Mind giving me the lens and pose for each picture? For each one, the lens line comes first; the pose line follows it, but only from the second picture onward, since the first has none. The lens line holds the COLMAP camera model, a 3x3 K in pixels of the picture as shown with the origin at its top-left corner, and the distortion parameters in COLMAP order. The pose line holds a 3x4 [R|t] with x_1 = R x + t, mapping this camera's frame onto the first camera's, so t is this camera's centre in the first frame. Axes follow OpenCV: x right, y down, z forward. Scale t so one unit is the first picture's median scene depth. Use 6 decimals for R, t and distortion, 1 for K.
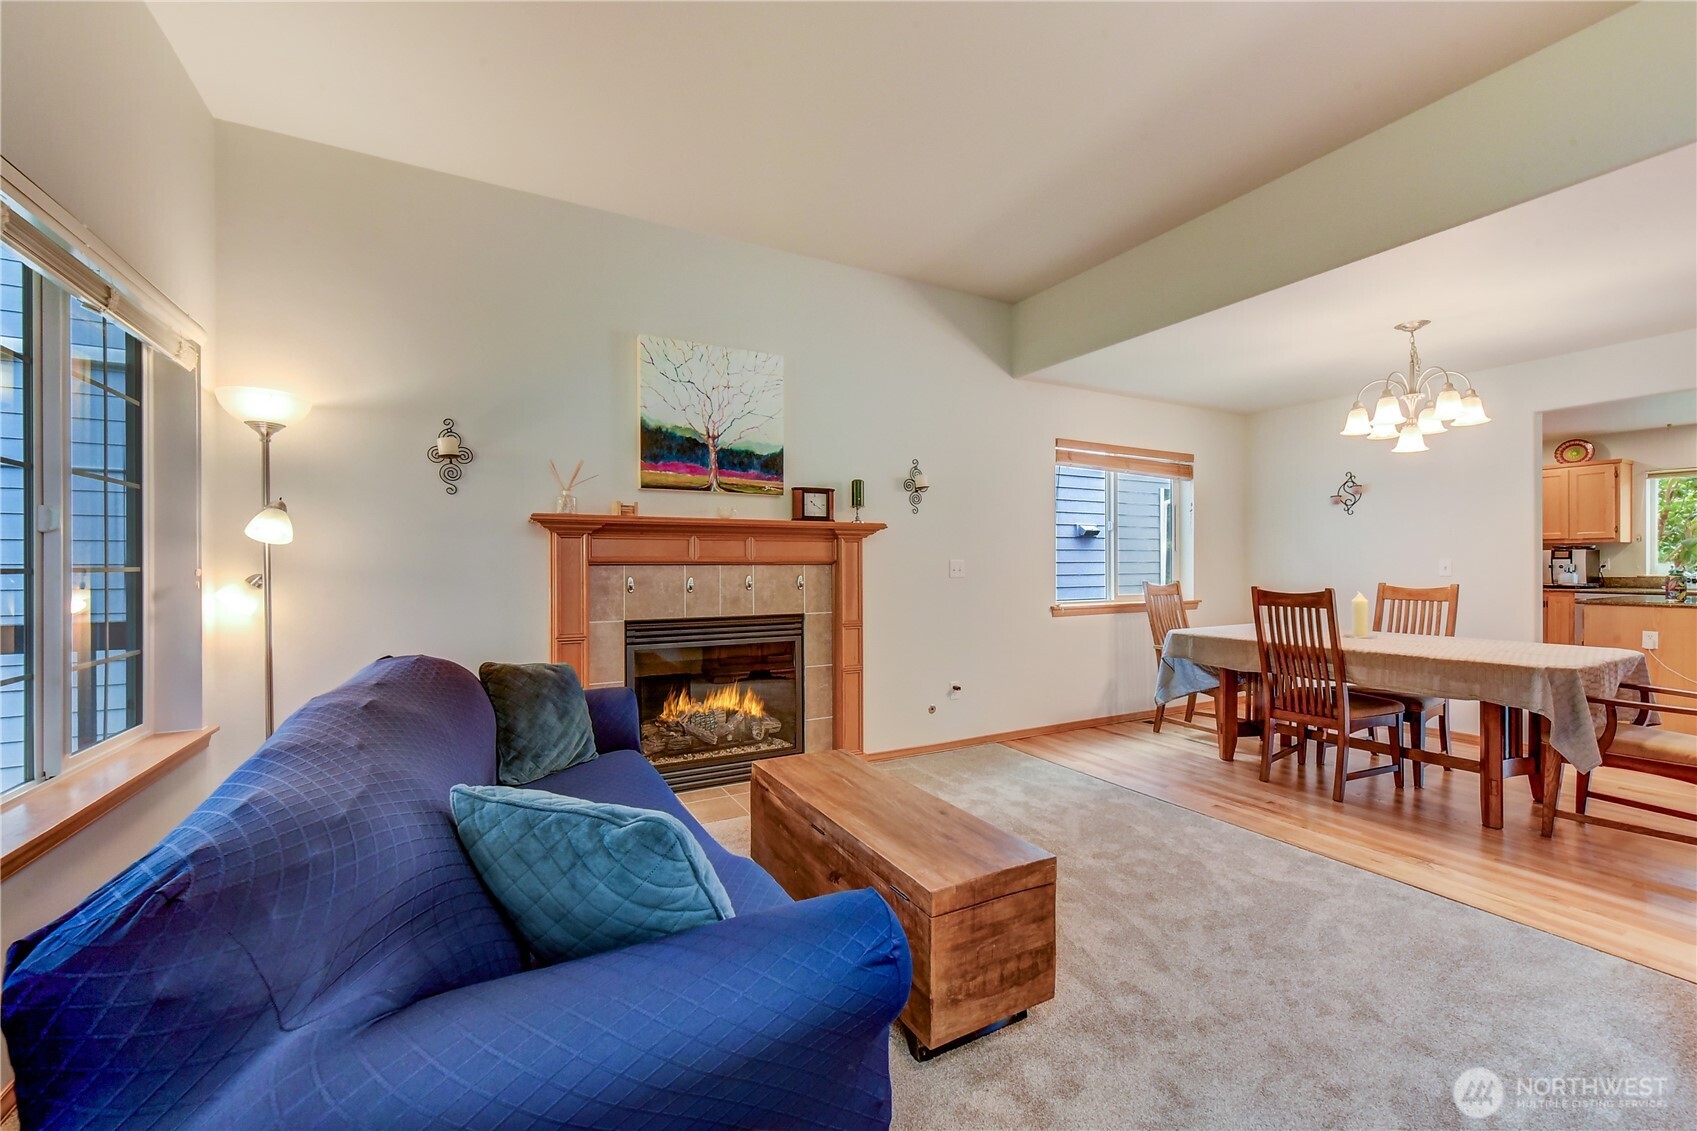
lens RADIAL K [[691.9, 0, 850.2], [0, 691.9, 564.9], [0, 0, 1]] dist [0.002442, 0.000627]
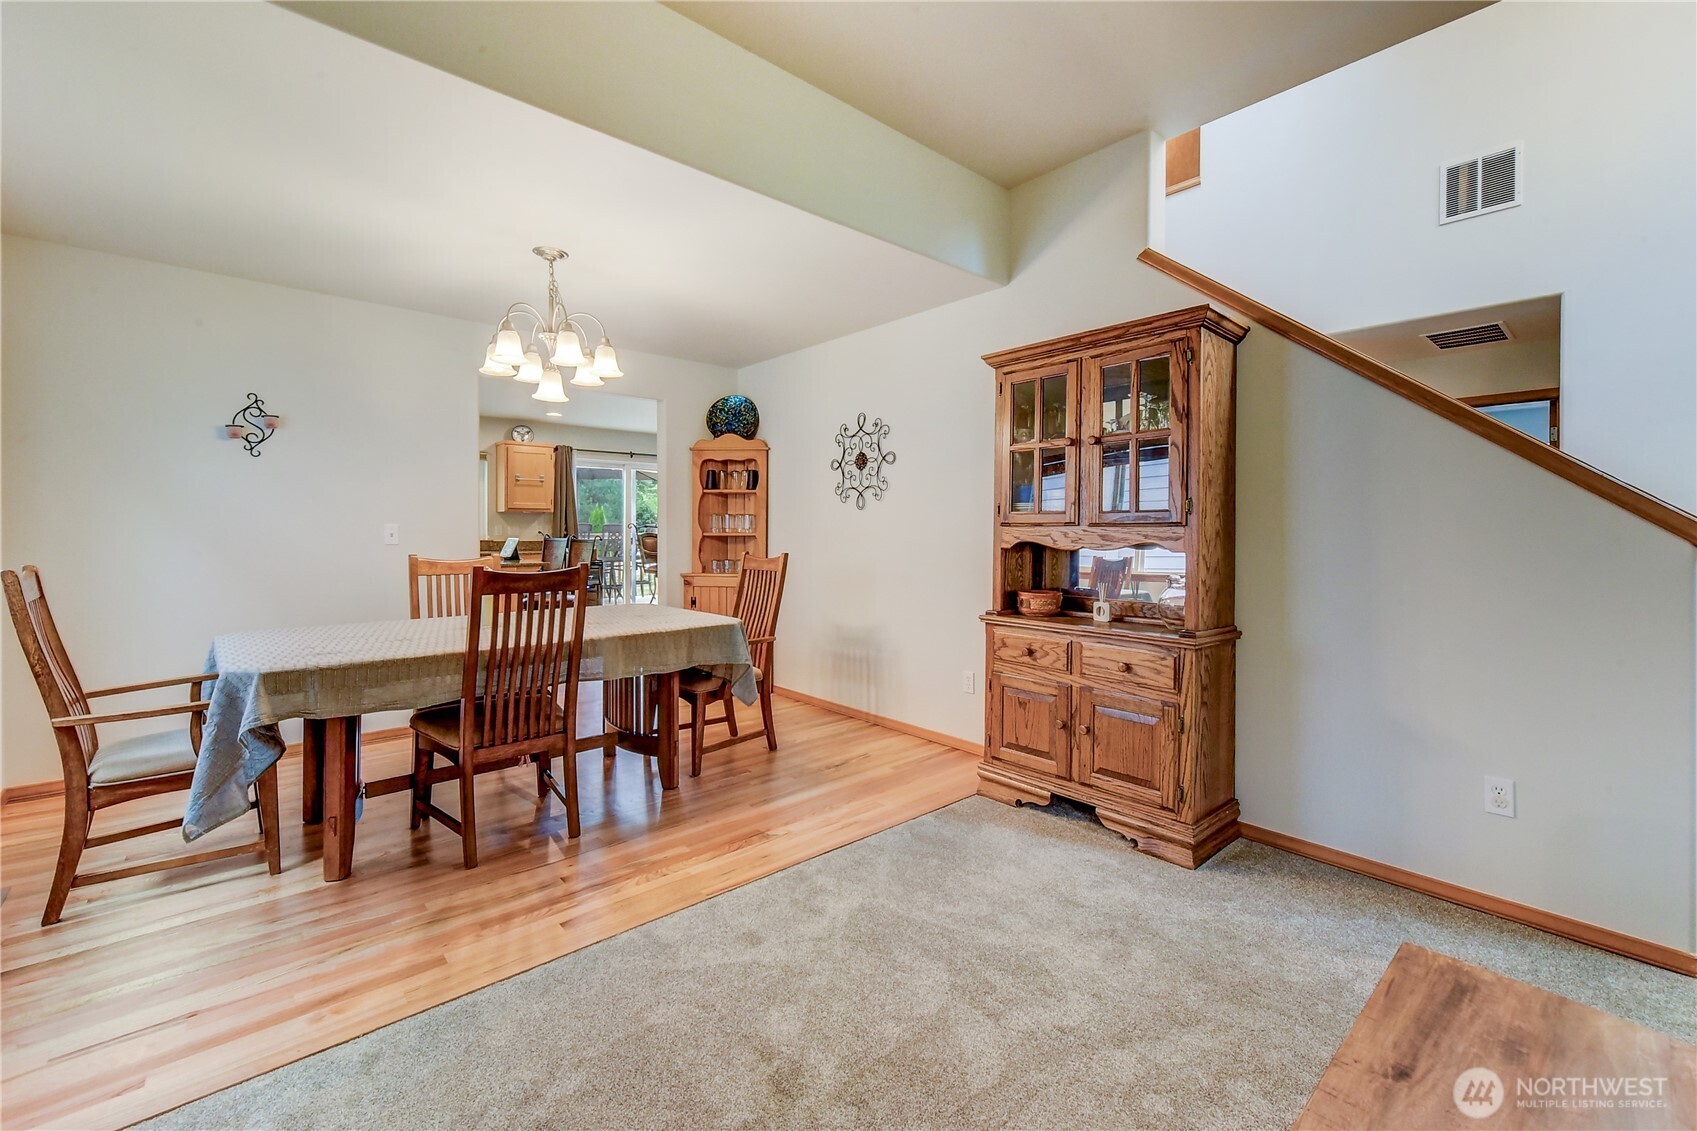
lens RADIAL K [[691.9, 0, 884.1], [0, 691.9, 535.9], [0, 0, 1]] dist [0.002442, 0.000627]
pose [[-0.243445, -0.002492, 0.969912, -0.118961], [-0.003811, 0.999991, 0.001613, 0.001931], [-0.969907, -0.003303, -0.243452, 0.781278]]
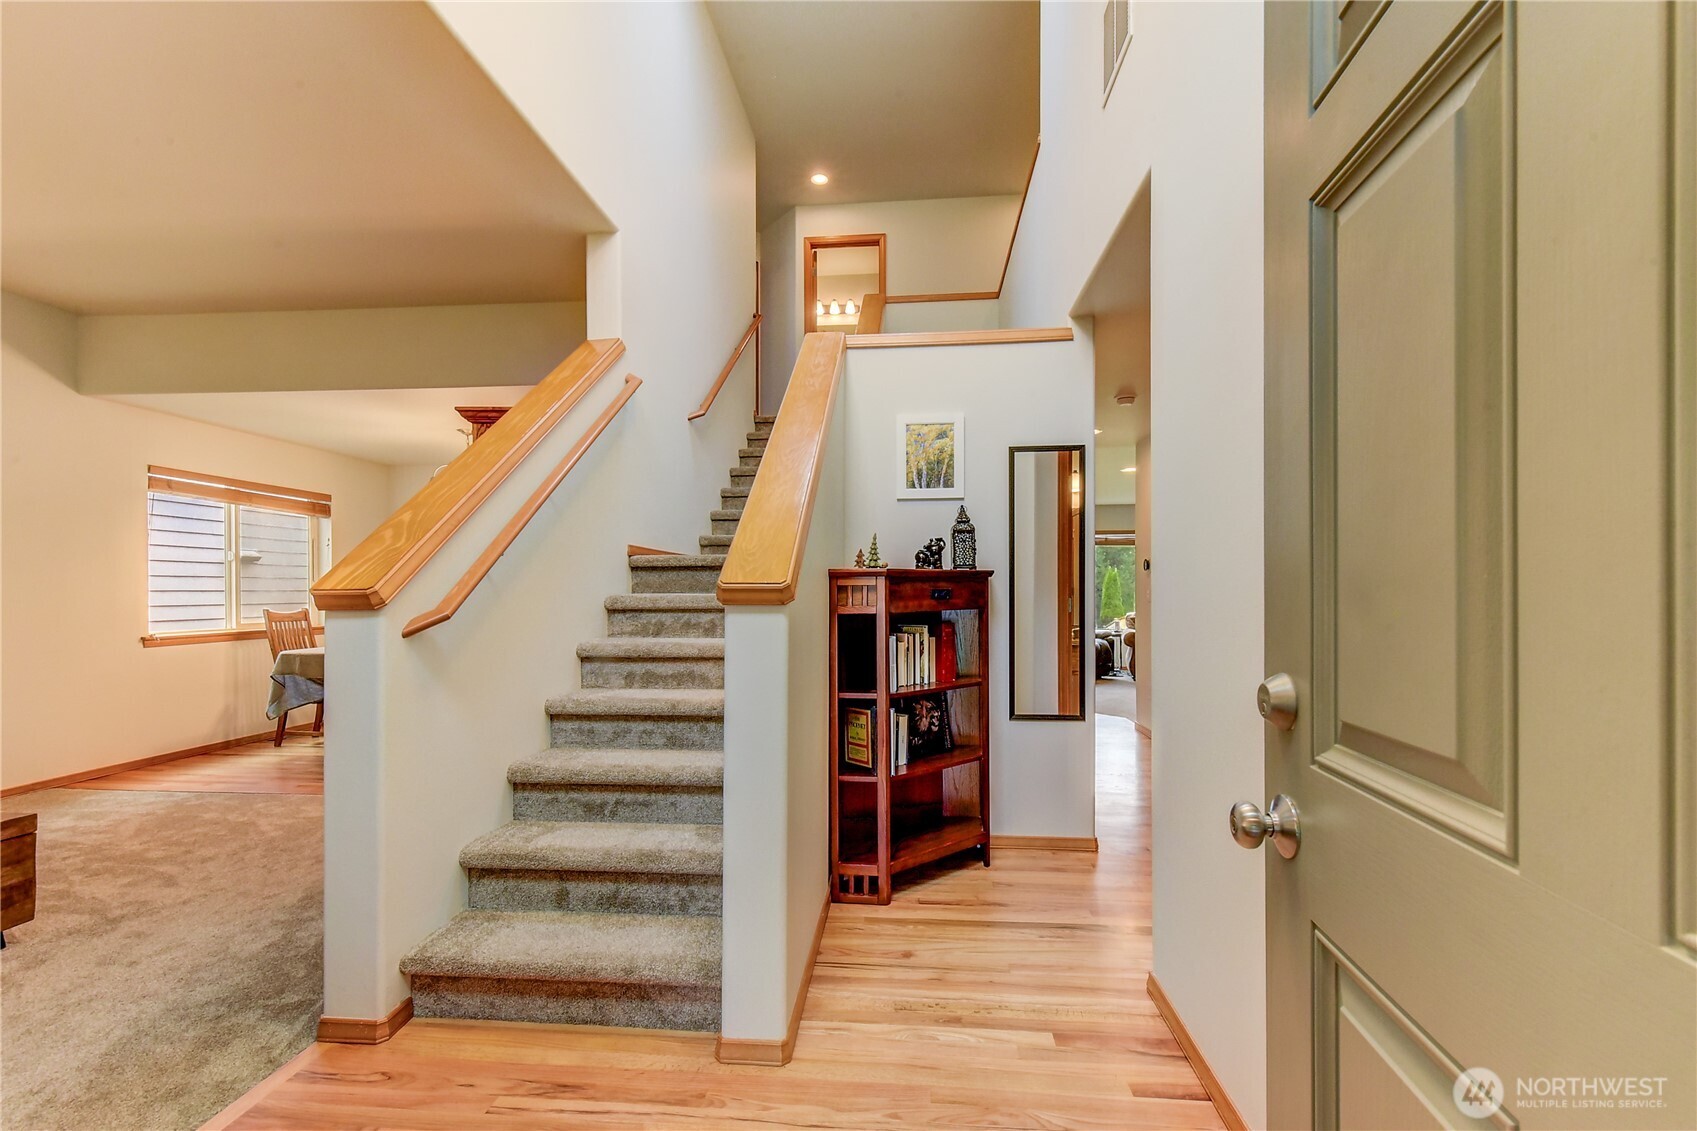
lens RADIAL K [[691.9, 0, 842.9], [0, 691.9, 595.6], [0, 0, 1]] dist [0.002442, 0.000627]
pose [[0.541688, -0.001472, 0.840578, 0.005832], [-0.000861, 0.999997, 0.002306, -0.001445], [-0.840579, -0.001973, 0.541685, -0.475336]]
